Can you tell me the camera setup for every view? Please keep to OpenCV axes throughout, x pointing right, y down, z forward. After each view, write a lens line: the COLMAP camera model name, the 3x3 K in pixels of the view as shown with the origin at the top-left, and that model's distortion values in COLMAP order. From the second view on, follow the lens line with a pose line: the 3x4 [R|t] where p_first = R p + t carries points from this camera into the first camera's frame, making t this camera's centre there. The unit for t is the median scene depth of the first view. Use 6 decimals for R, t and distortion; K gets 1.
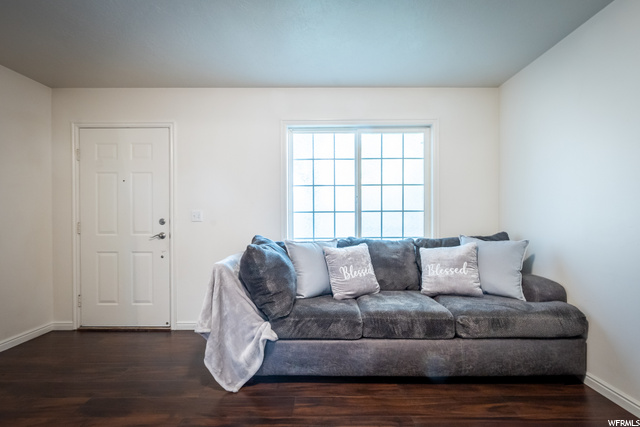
lens RADIAL K [[289.7, 0, 319.7], [0, 289.7, 217.5], [0, 0, 1]] dist [0.002115, 0.000257]
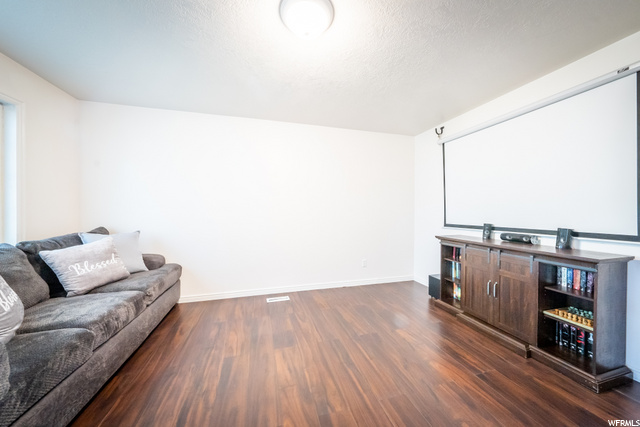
lens RADIAL K [[223.8, 0, 317.8], [0, 223.8, 212.0], [0, 0, 1]] dist [-0.000234, -0.000006]
pose [[-0.258317, 0.000055, 0.966060, -0.618848], [0.003344, 0.999994, 0.000837, -0.012731], [-0.966054, 0.003446, -0.258315, 0.455956]]
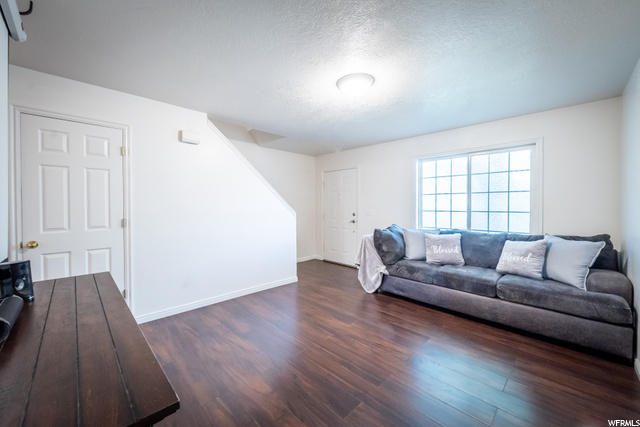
lens RADIAL K [[223.8, 0, 317.8], [0, 223.8, 212.0], [0, 0, 1]] dist [-0.000234, -0.000006]
pose [[0.721621, 0.022055, -0.691937, 0.531216], [-0.008956, 0.999706, 0.022525, -0.054250], [0.692231, -0.010057, 0.721606, -0.454863]]
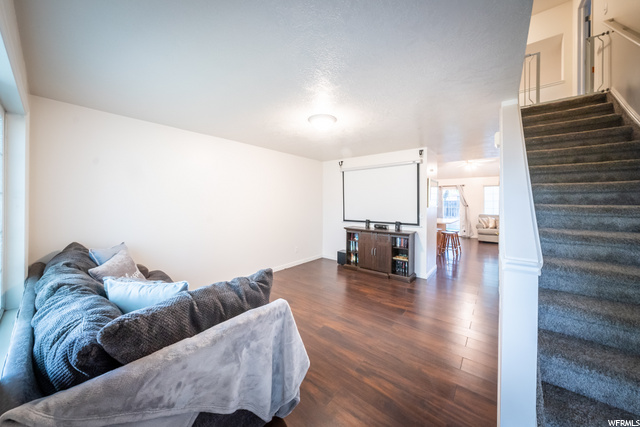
lens RADIAL K [[224.0, 0, 321.5], [0, 224.0, 202.4], [0, 0, 1]] dist [0.000027, 0.000002]
pose [[-0.777861, 0.001950, 0.628434, -0.759625], [0.004062, 0.999990, 0.001925, -0.115646], [-0.628424, 0.004050, -0.777861, 1.264279]]
